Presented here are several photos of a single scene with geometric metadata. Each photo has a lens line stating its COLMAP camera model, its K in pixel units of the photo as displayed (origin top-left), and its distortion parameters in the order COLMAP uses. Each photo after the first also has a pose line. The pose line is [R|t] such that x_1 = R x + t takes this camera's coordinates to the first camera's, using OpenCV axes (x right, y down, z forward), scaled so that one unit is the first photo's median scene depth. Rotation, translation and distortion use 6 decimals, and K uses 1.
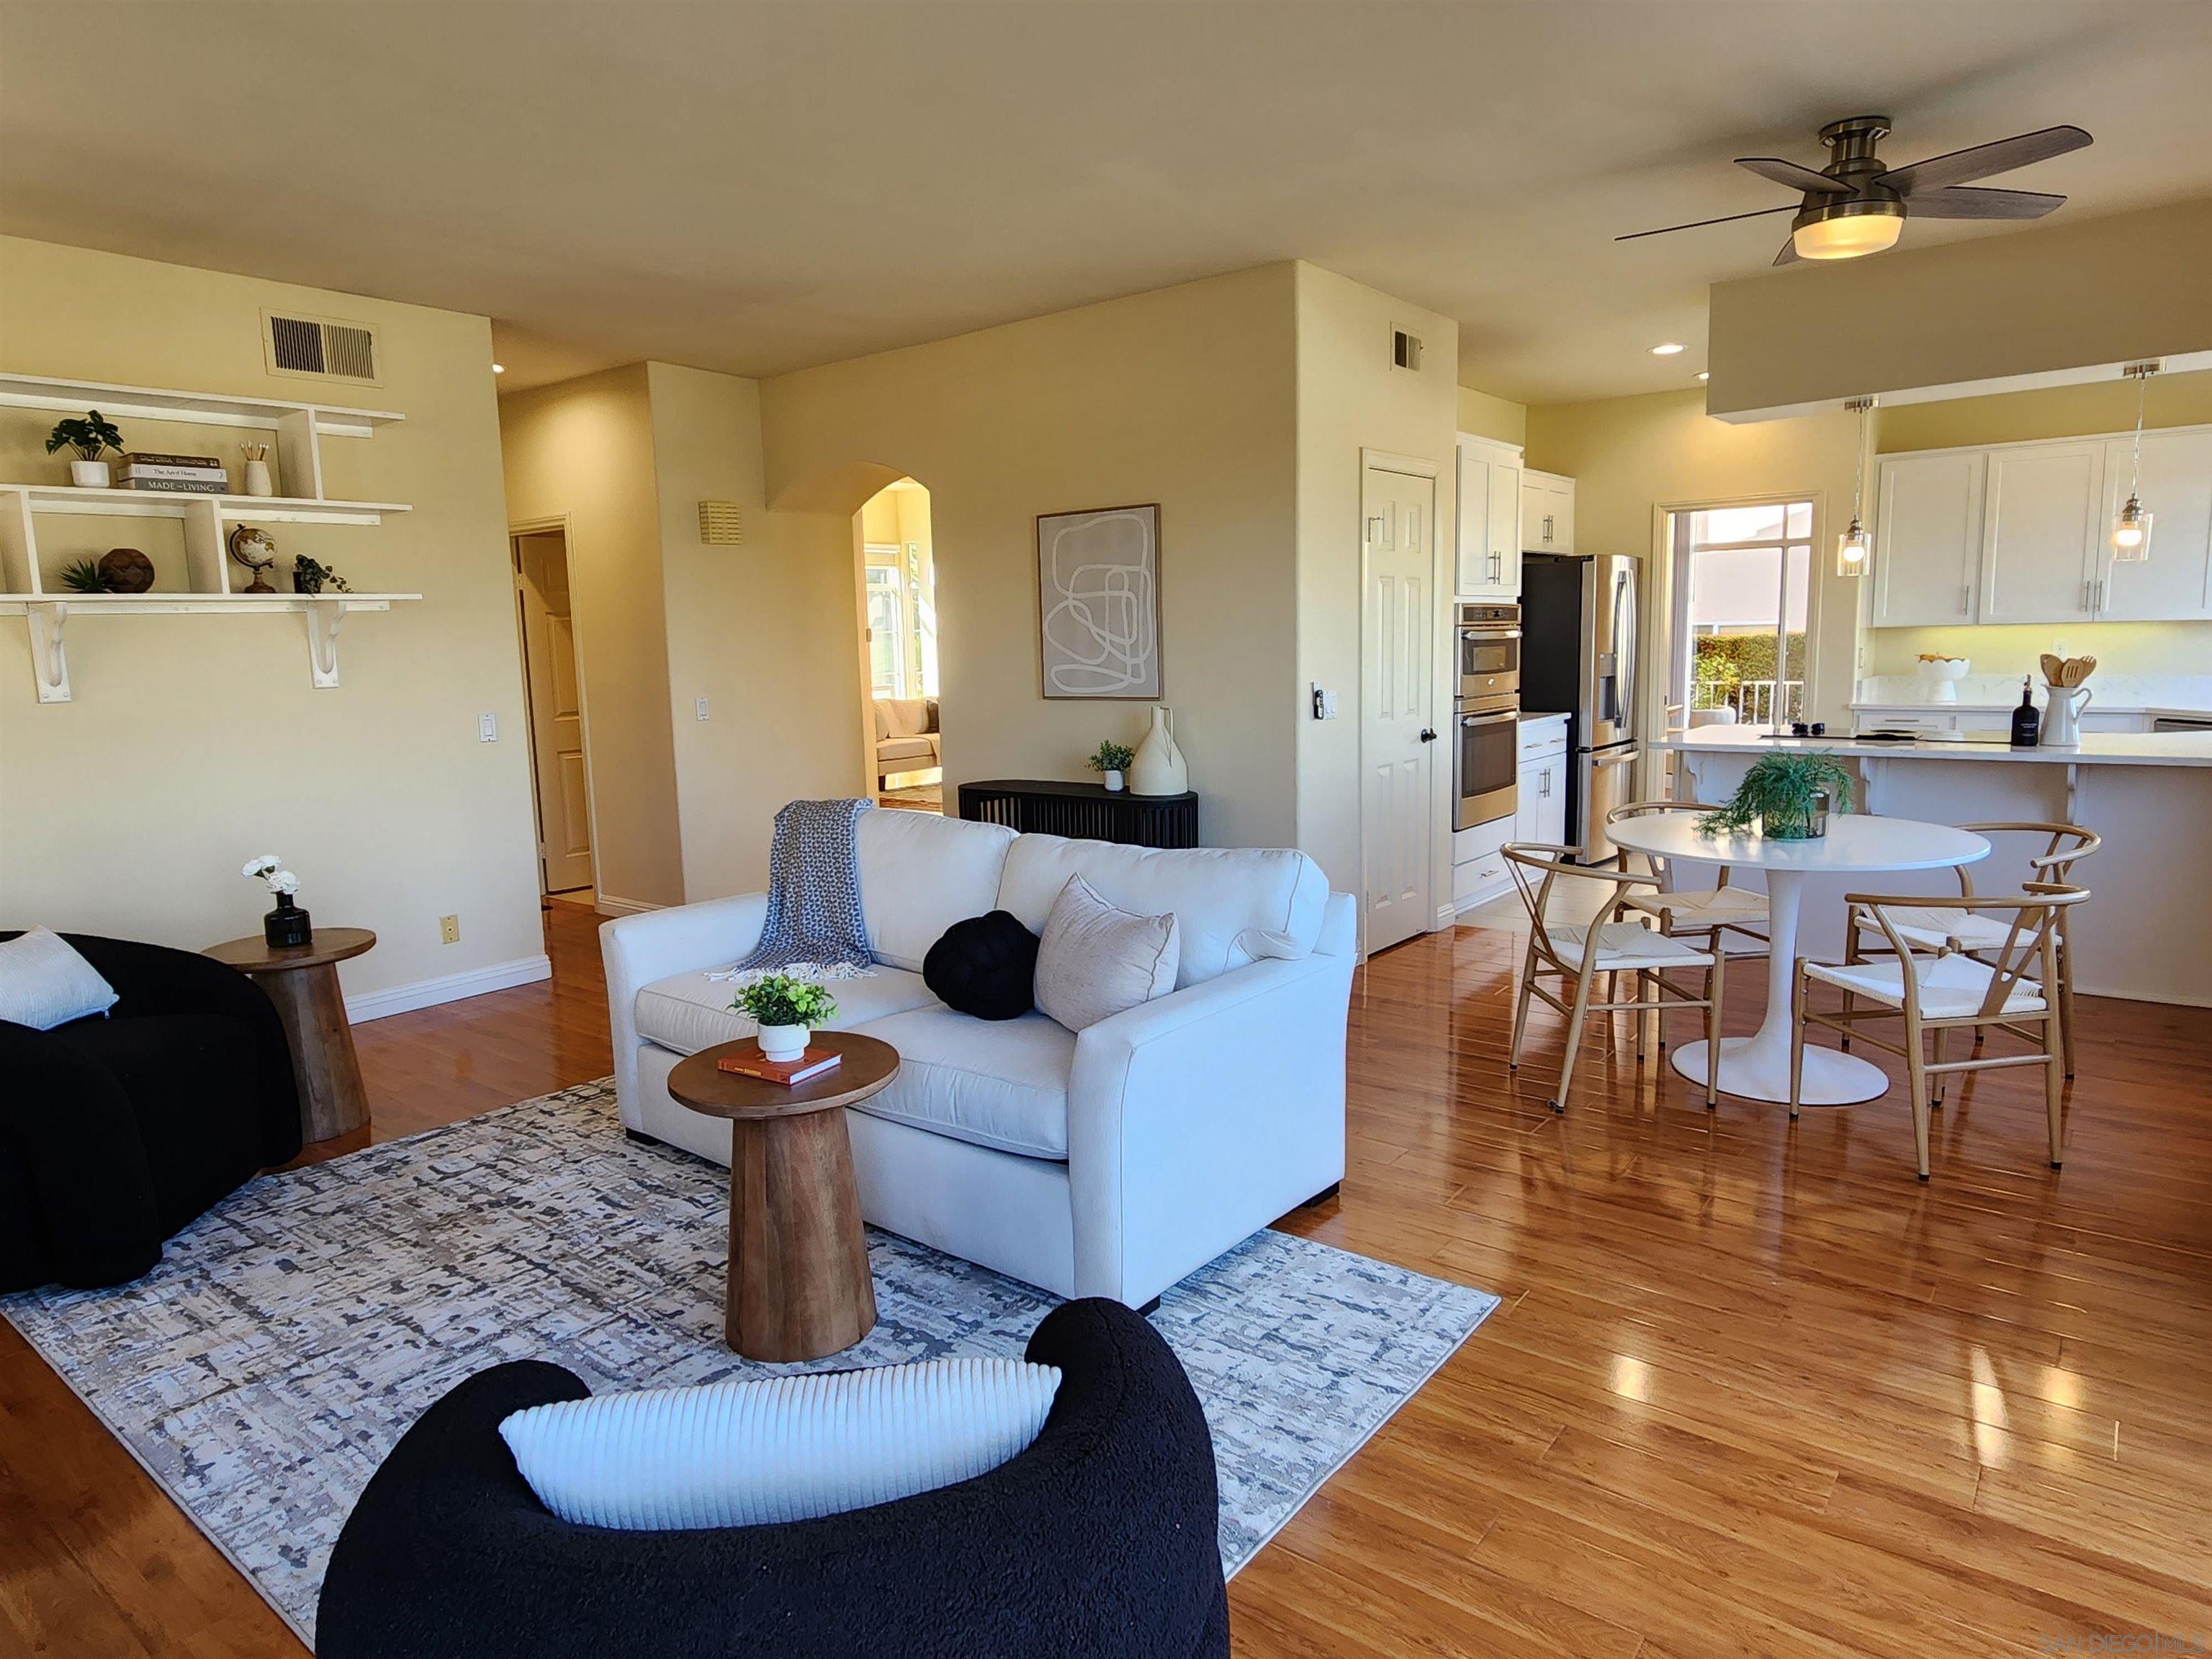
lens RADIAL K [[1321.2, 0, 1106.0], [0, 1321.2, 829.5], [0, 0, 1]] dist [0.001932, -0.001845]
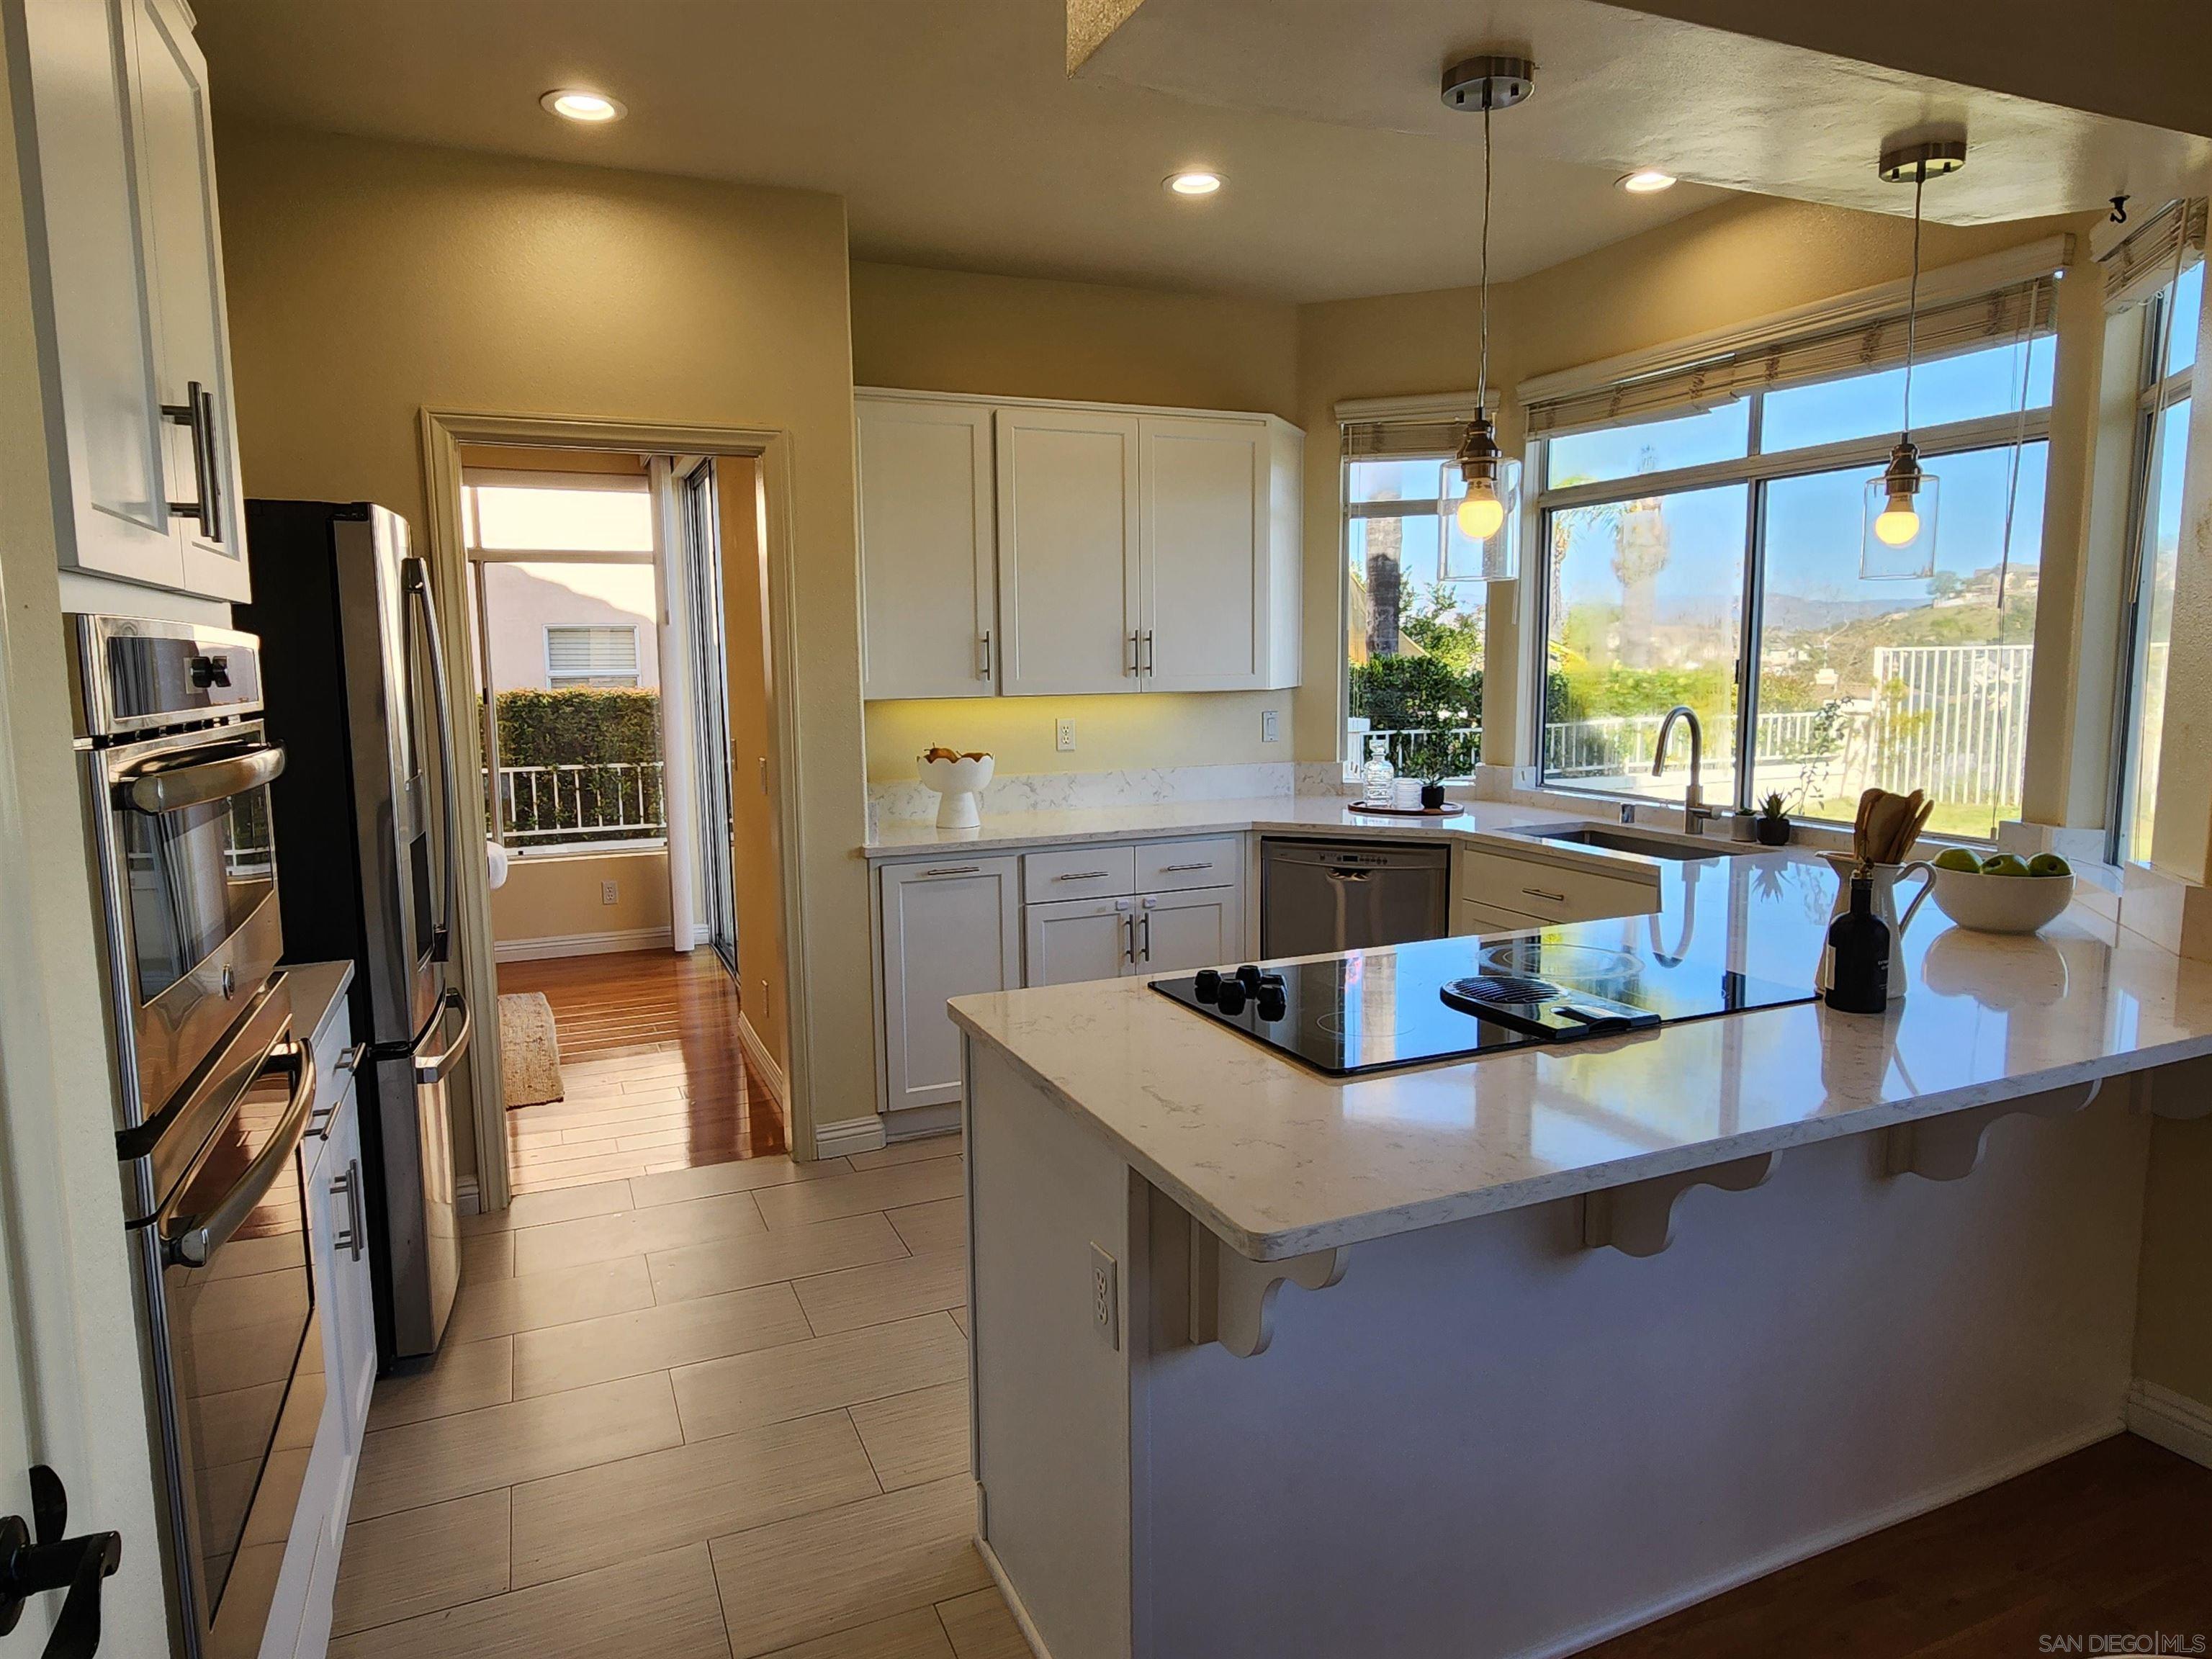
lens RADIAL K [[1333.1, 0, 1106.0], [0, 1333.1, 829.5], [0, 0, 1]] dist [0.000756, -0.000297]
pose [[0.478924, -0.093468, 0.872867, 0.200253], [0.129174, 0.990995, 0.035242, -0.149323], [-0.868301, 0.095874, 0.486685, 0.902809]]
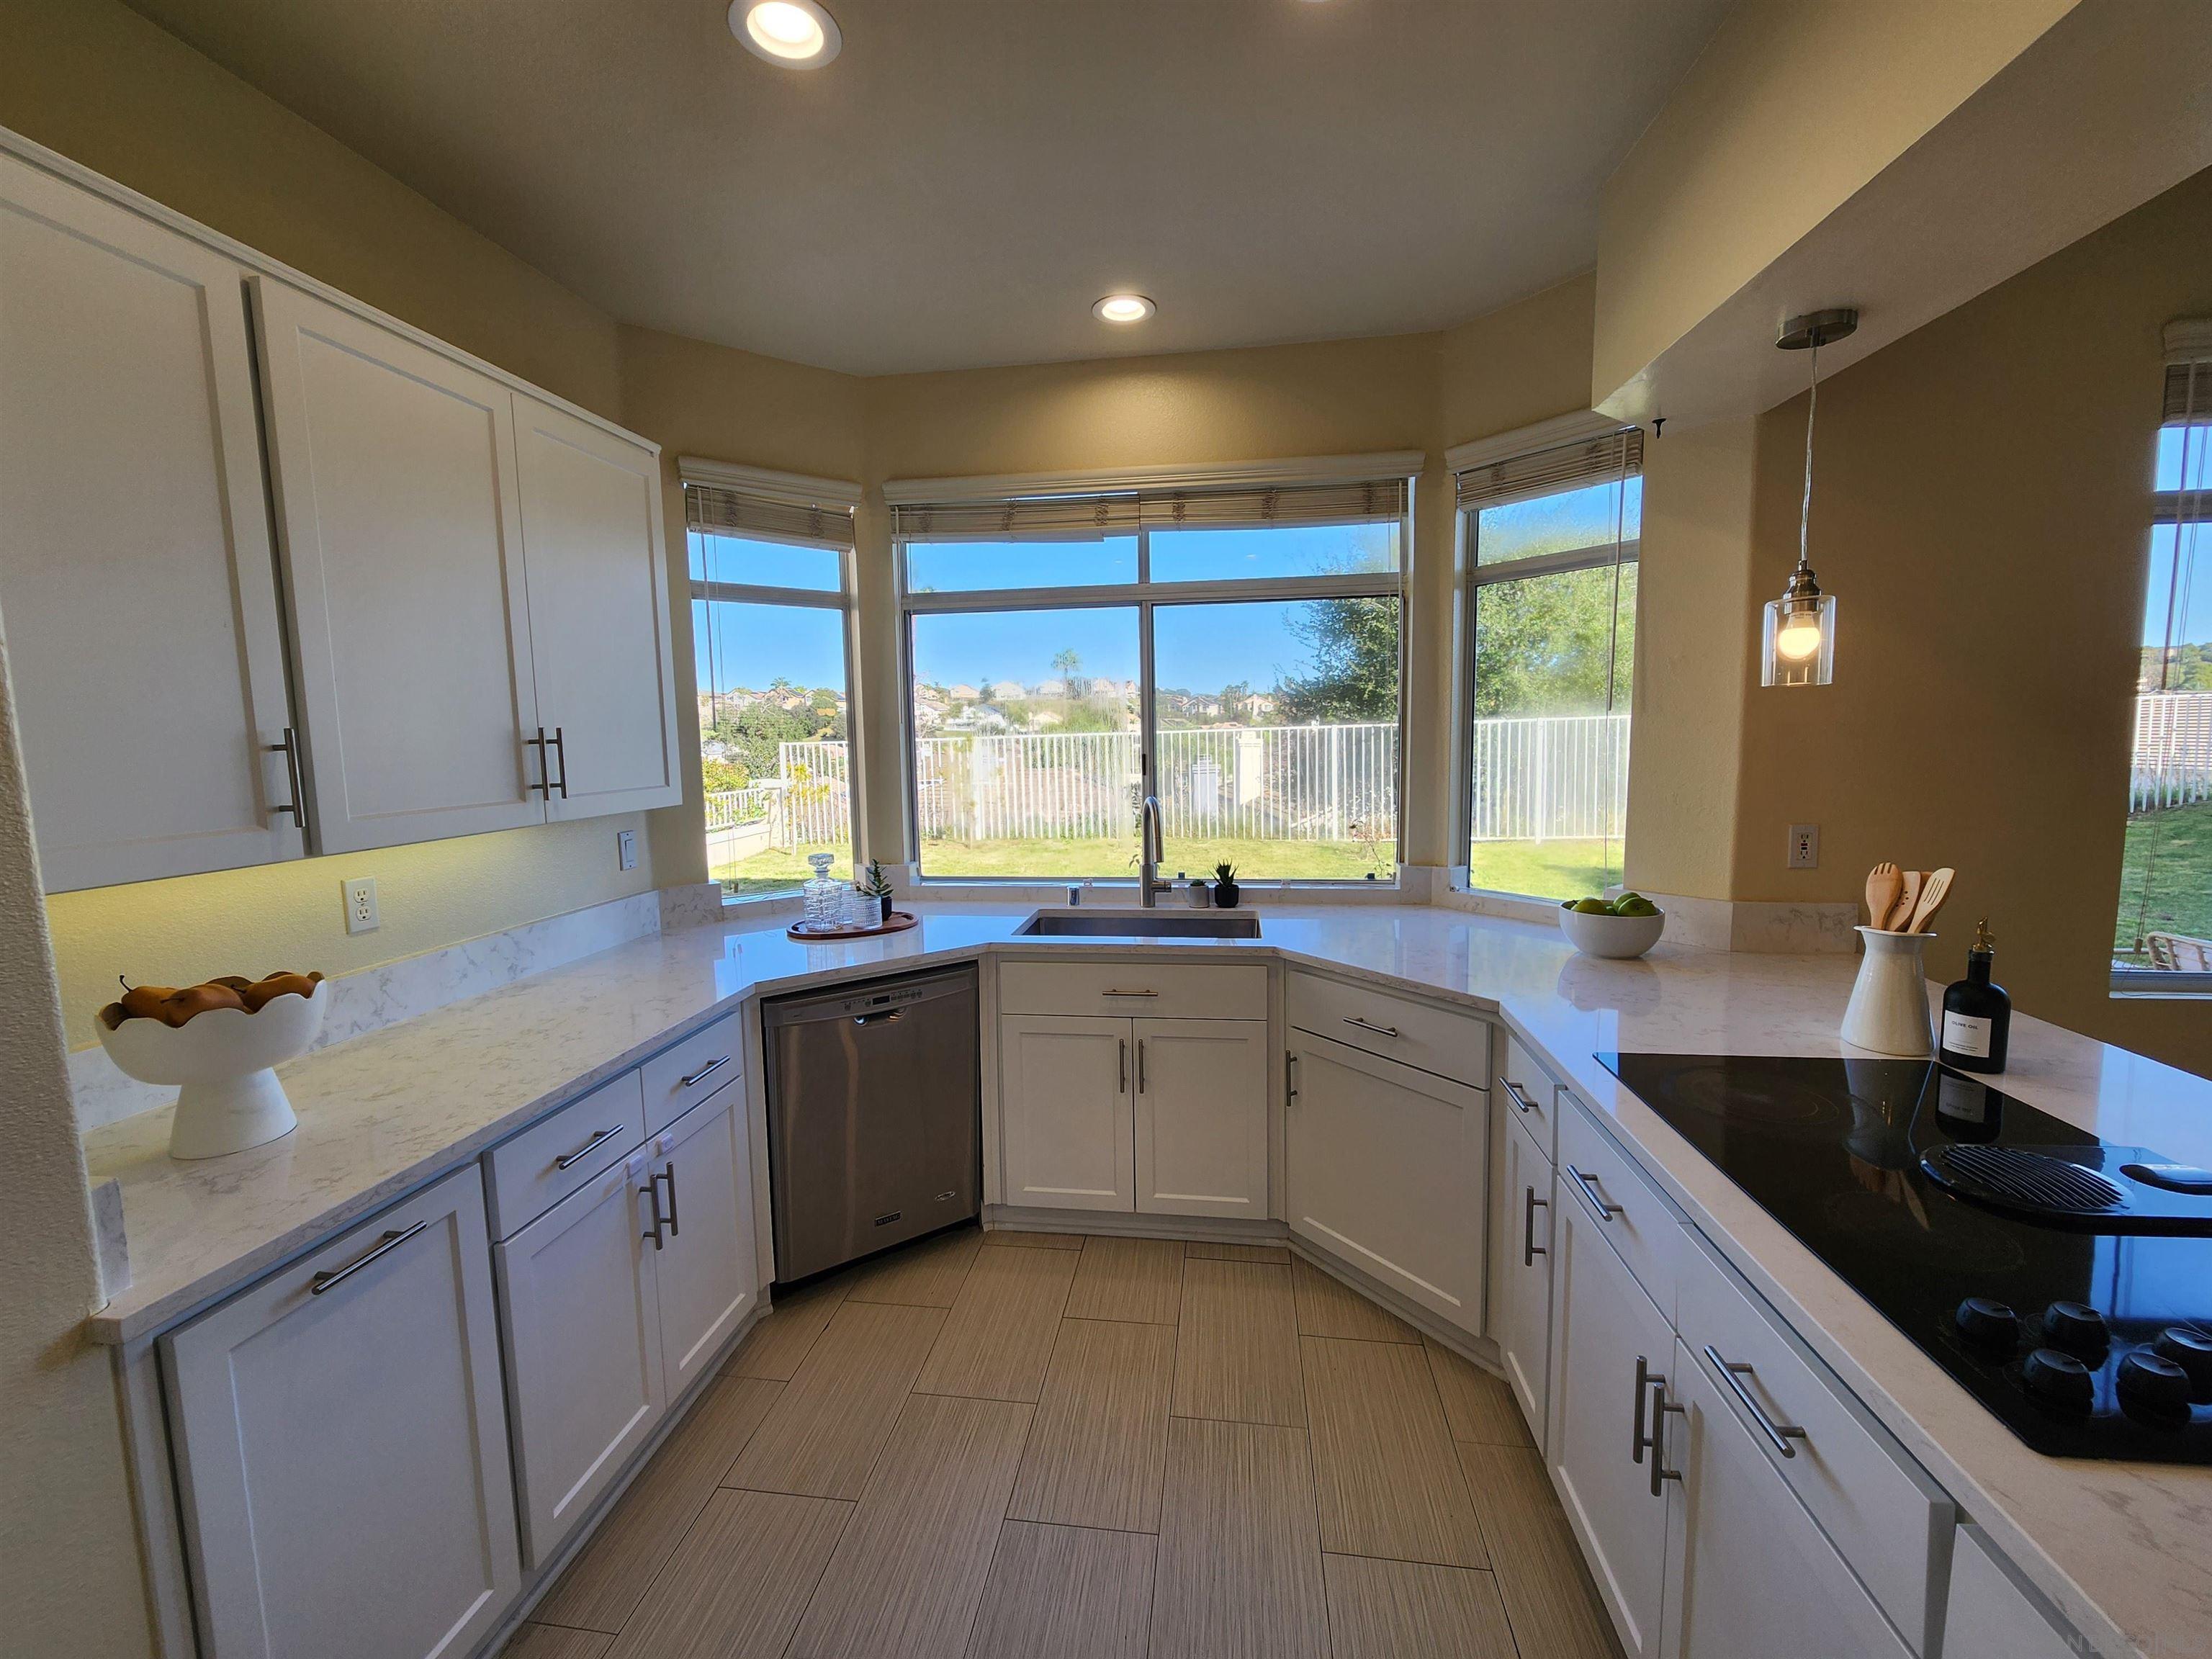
lens RADIAL K [[902.9, 0, 1106.0], [0, 902.9, 829.5], [0, 0, 1]] dist [0.000578, -0.001016]
pose [[-0.494734, -0.057798, 0.867120, 0.525546], [0.161247, 0.974355, 0.156945, -0.221760], [-0.853954, 0.217467, -0.472727, 1.268224]]
